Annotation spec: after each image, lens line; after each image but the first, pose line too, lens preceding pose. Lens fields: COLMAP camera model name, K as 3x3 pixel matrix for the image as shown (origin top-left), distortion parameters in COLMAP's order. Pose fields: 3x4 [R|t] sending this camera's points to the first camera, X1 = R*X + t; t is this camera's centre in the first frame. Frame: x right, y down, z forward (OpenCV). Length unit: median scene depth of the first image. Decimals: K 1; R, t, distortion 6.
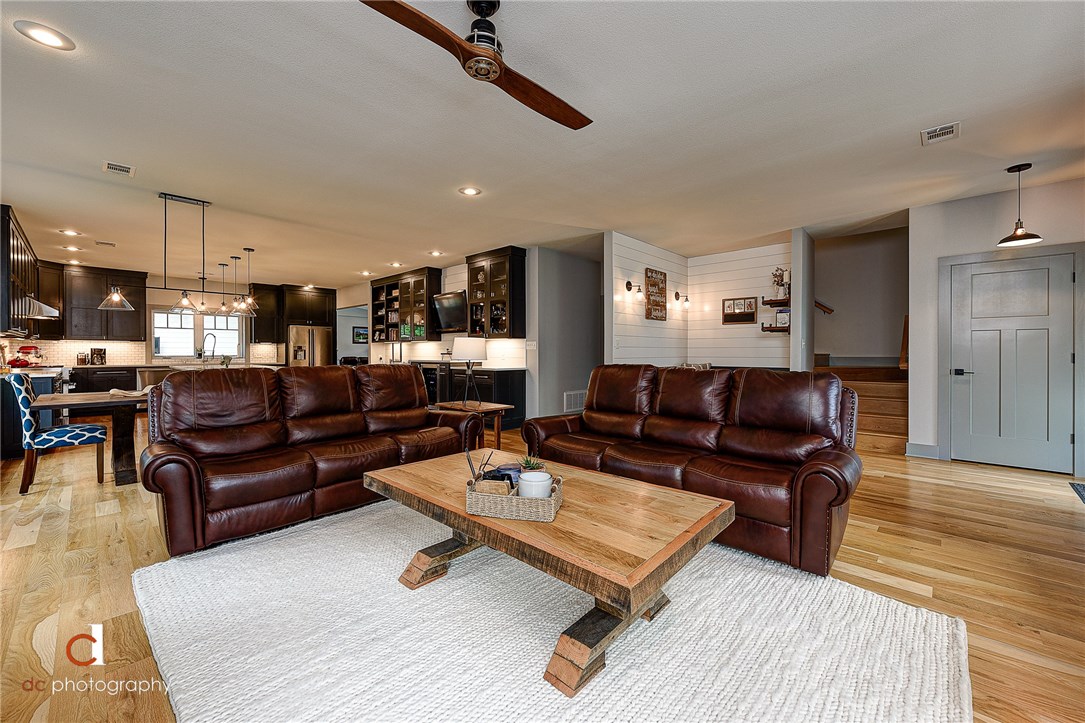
lens RADIAL K [[425.6, 0, 545.6], [0, 425.6, 354.6], [0, 0, 1]] dist [0.002078, 0.000253]
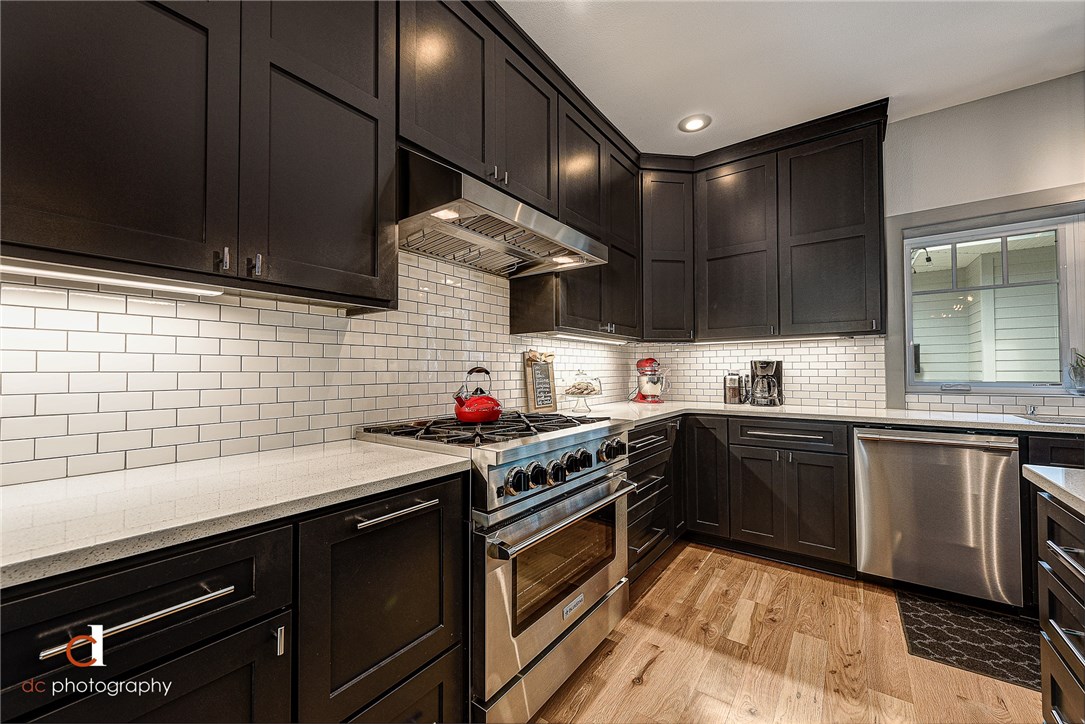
lens RADIAL K [[425.6, 0, 548.4], [0, 425.6, 360.1], [0, 0, 1]] dist [0.002078, 0.000253]
pose [[0.130951, -0.026064, -0.991046, -0.657936], [-0.003813, 0.999634, -0.026794, -0.004064], [0.991382, 0.007288, 0.130804, 0.712140]]
